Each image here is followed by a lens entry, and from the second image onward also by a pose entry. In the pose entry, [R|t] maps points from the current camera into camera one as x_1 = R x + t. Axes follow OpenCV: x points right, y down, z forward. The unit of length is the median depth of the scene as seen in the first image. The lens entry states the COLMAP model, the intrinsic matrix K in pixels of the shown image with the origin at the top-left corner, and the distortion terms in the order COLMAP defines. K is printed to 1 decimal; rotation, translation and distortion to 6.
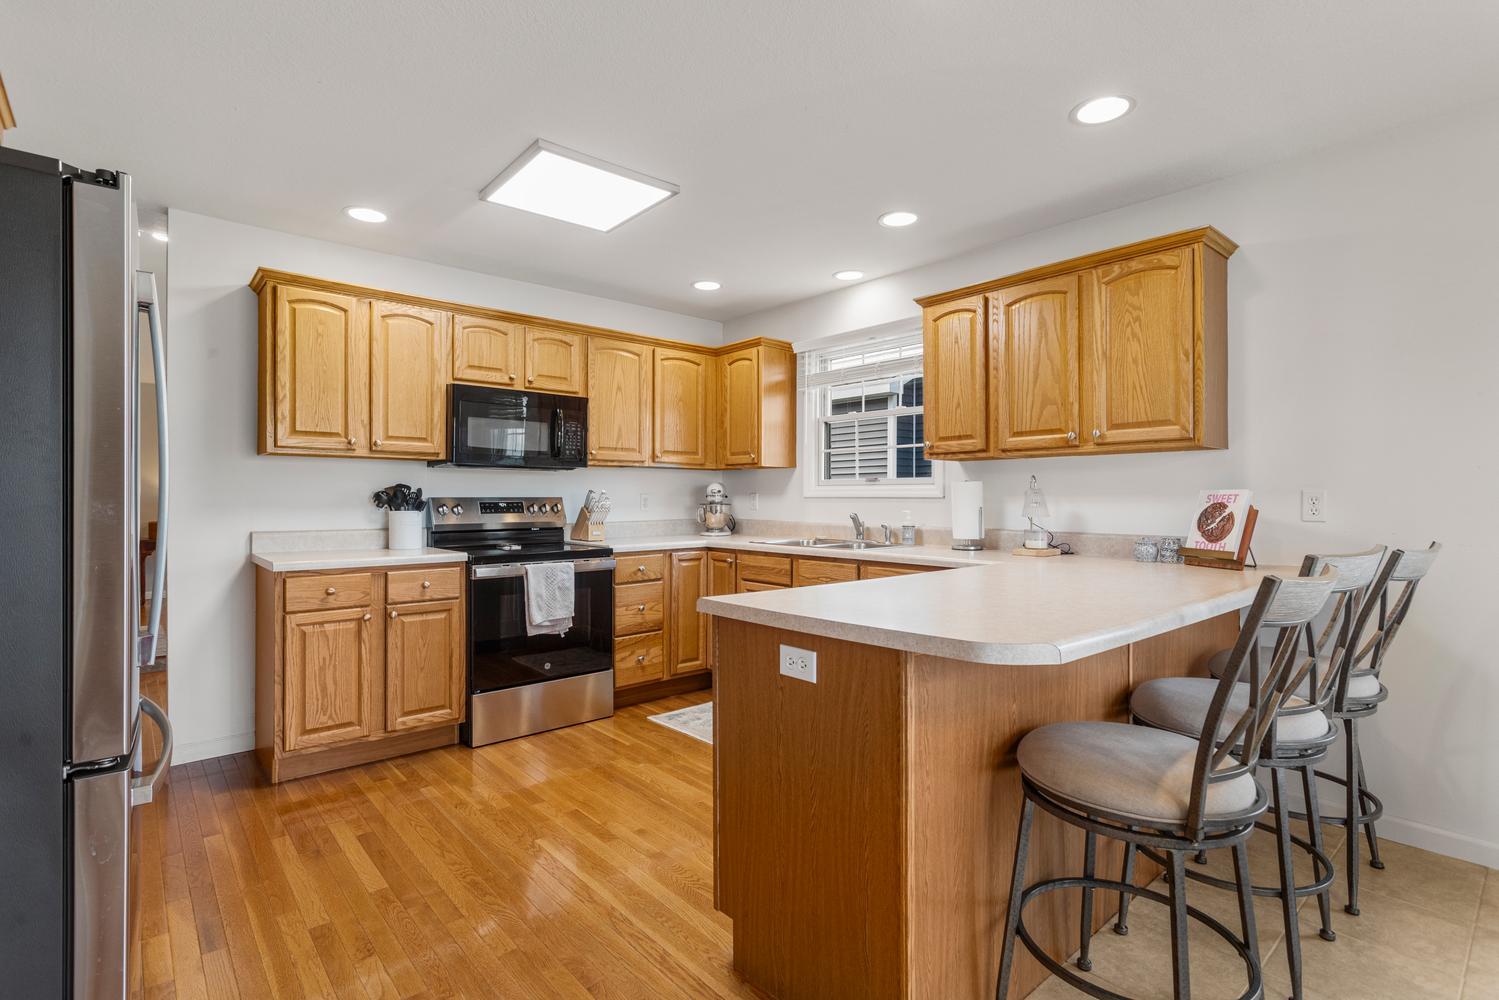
lens RADIAL K [[725.4, 0, 752.6], [0, 725.4, 494.4], [0, 0, 1]] dist [0.003051, 0.001139]
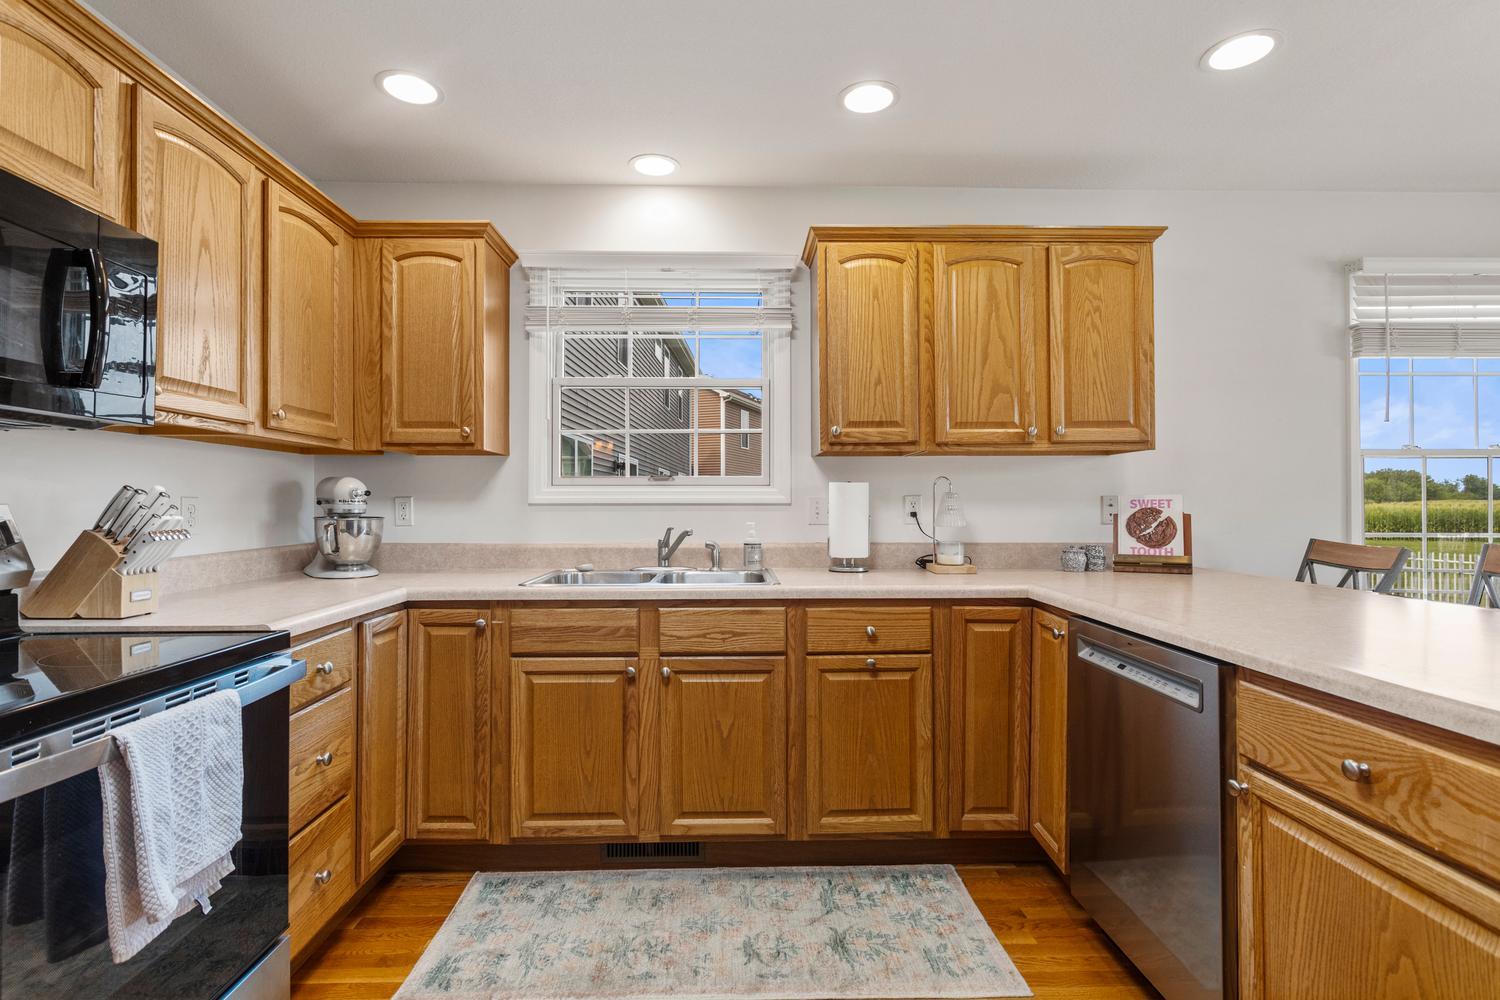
lens RADIAL K [[725.9, 0, 745.6], [0, 725.9, 502.1], [0, 0, 1]] dist [0.003051, 0.001139]
pose [[0.641421, 0.000553, 0.767189, -0.366535], [-0.000727, 1.000000, -0.000112, 0.003095], [-0.767189, -0.000486, 0.641421, 0.592096]]
